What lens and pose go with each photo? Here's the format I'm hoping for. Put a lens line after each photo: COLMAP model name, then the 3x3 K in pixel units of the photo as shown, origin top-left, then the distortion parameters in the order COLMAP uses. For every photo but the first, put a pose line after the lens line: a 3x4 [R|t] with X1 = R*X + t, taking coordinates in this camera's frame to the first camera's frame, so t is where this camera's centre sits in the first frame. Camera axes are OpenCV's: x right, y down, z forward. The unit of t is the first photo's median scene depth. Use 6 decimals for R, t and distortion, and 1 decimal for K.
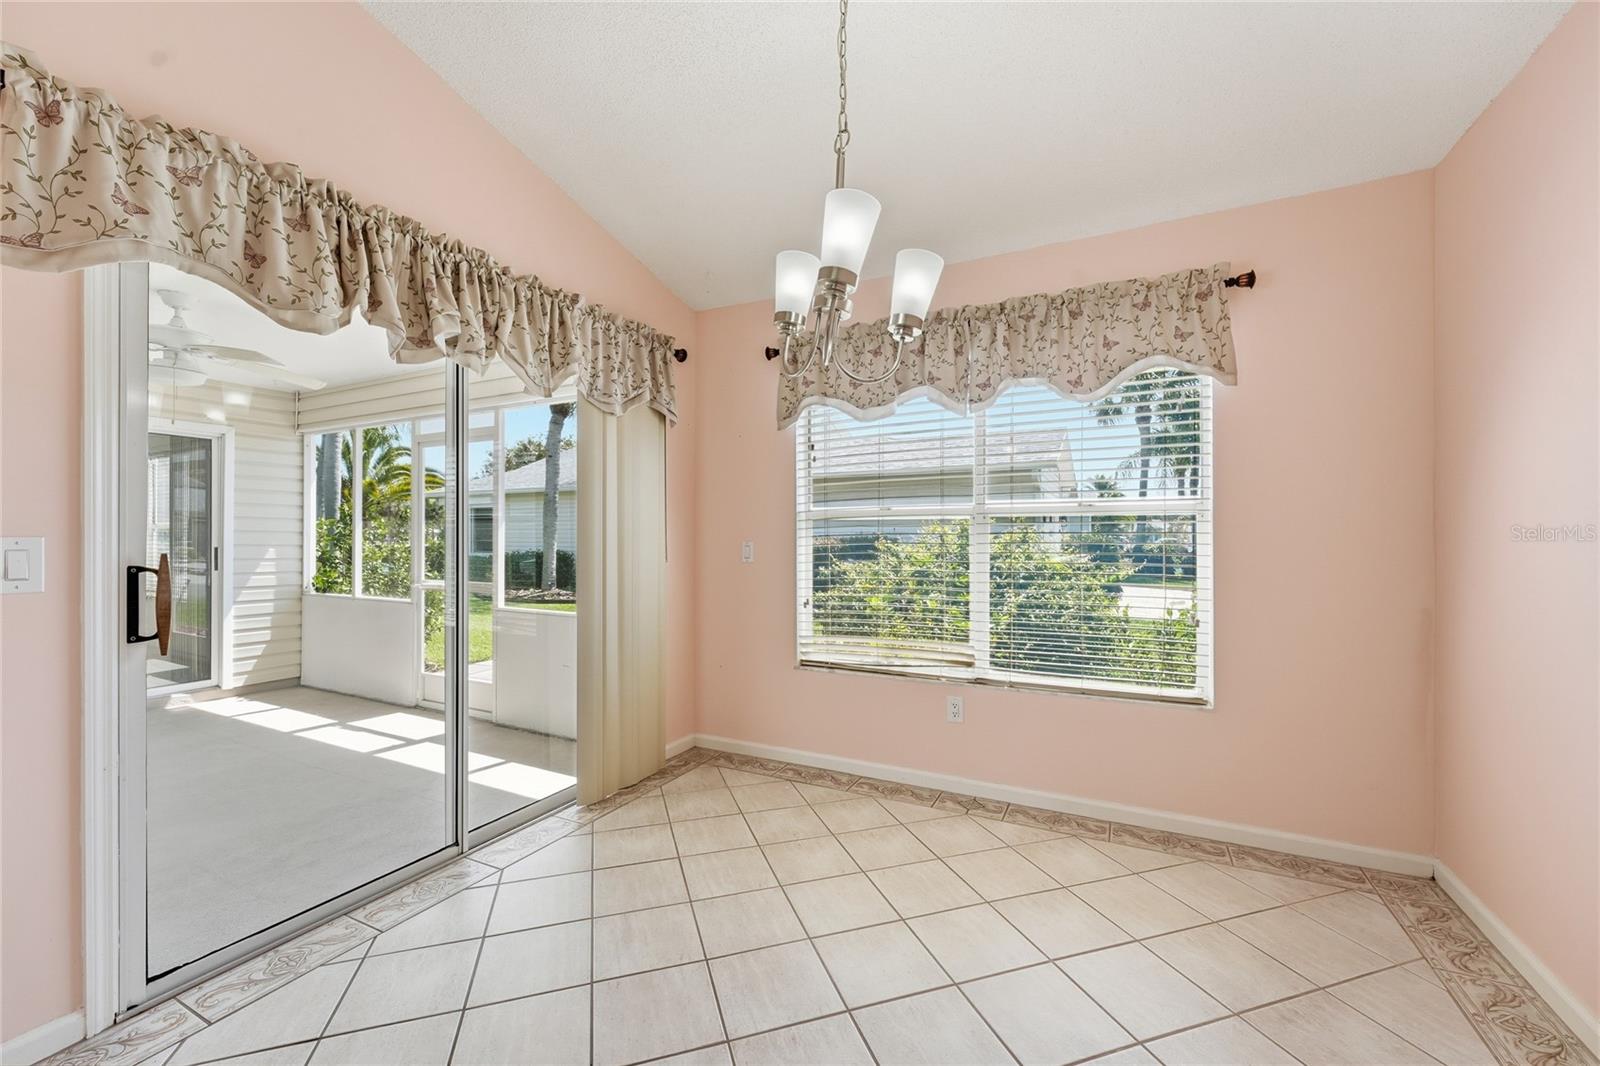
lens RADIAL K [[637.7, 0, 803.0], [0, 637.7, 536.1], [0, 0, 1]] dist [-0.000021, -0.000178]
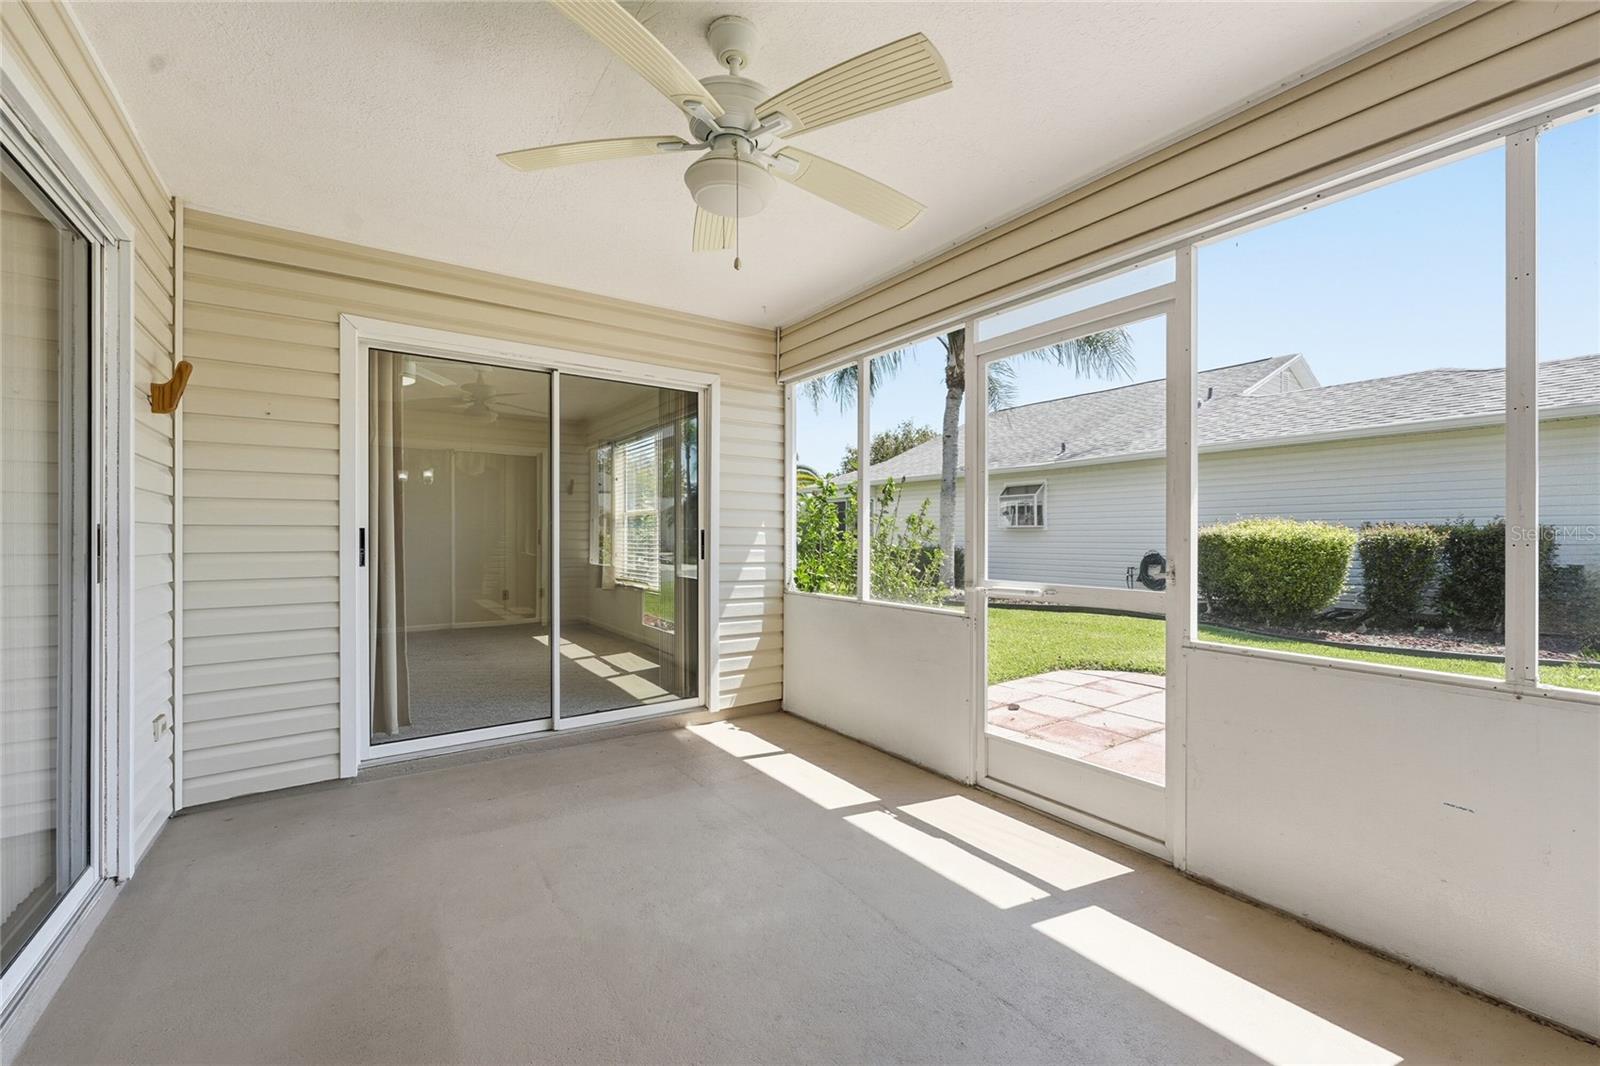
lens RADIAL K [[637.7, 0, 803.0], [0, 637.7, 536.1], [0, 0, 1]] dist [-0.000021, -0.000178]
pose [[0.884976, -0.000576, -0.465637, -0.409765], [0.002014, 0.999995, 0.002592, 0.021792], [0.465633, -0.003231, 0.884972, 0.333143]]
